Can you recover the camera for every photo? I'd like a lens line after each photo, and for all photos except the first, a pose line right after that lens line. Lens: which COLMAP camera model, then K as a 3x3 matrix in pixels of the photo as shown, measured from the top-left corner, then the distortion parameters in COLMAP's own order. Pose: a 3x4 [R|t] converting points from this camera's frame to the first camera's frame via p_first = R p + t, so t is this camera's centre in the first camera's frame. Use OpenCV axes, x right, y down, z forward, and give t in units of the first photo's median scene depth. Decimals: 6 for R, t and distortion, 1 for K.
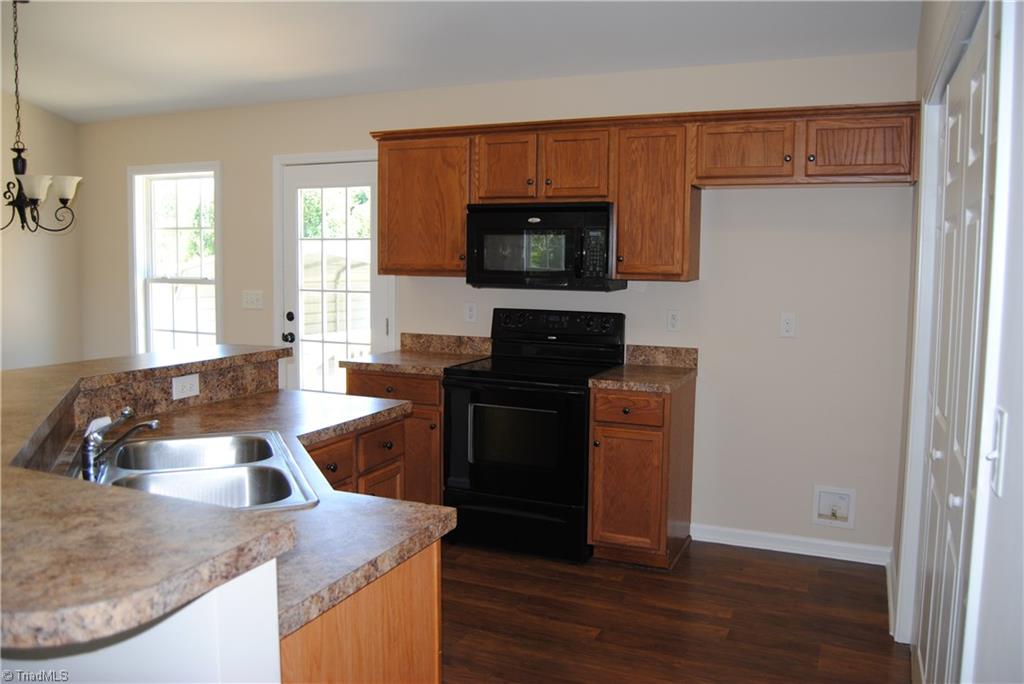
lens RADIAL K [[801.1, 0, 515.9], [0, 801.1, 331.9], [0, 0, 1]] dist [-0.084948, 0.005171]
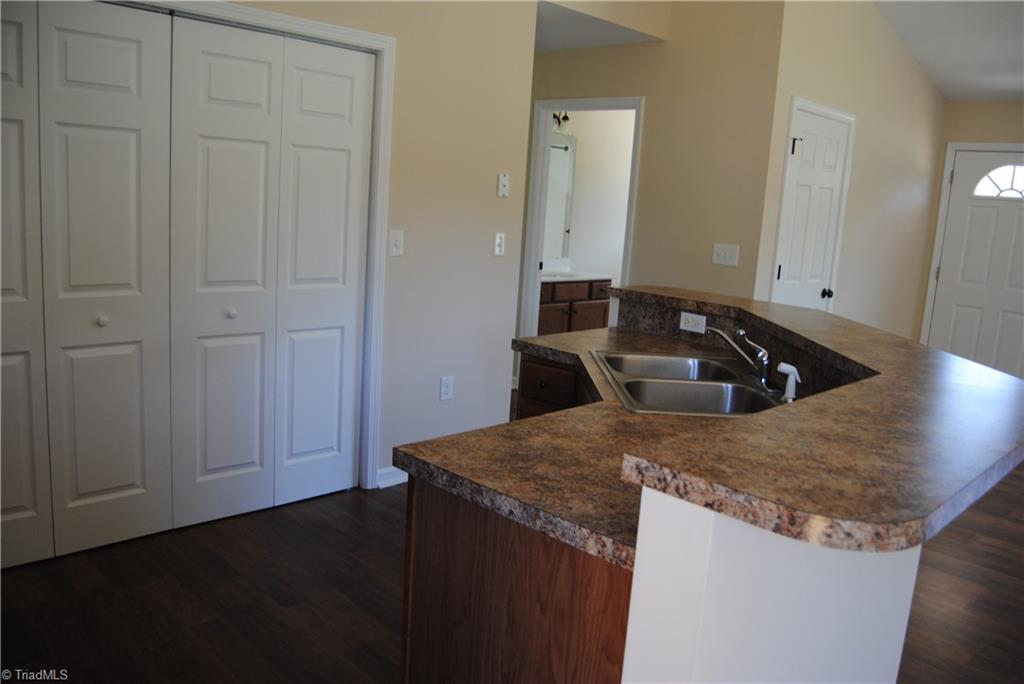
lens RADIAL K [[801.1, 0, 515.9], [0, 801.1, 331.9], [0, 0, 1]] dist [-0.084948, 0.005171]
pose [[-0.928695, -0.130590, 0.347091, 0.009435], [-0.040860, 0.966281, 0.254227, -0.133809], [-0.368587, 0.221917, -0.902716, 1.715552]]
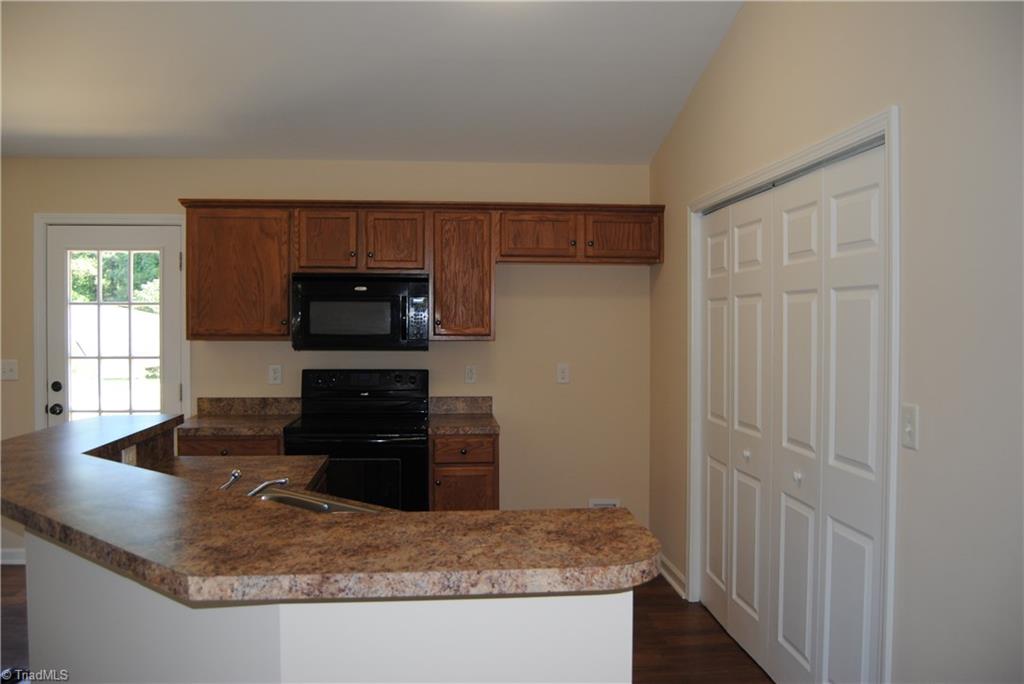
lens RADIAL K [[801.1, 0, 515.9], [0, 801.1, 331.9], [0, 0, 1]] dist [-0.084948, 0.005171]
pose [[0.873905, -0.016664, 0.485810, -0.317921], [0.050648, 0.997094, -0.056908, -0.005350], [-0.483450, 0.074337, 0.872210, -0.066885]]
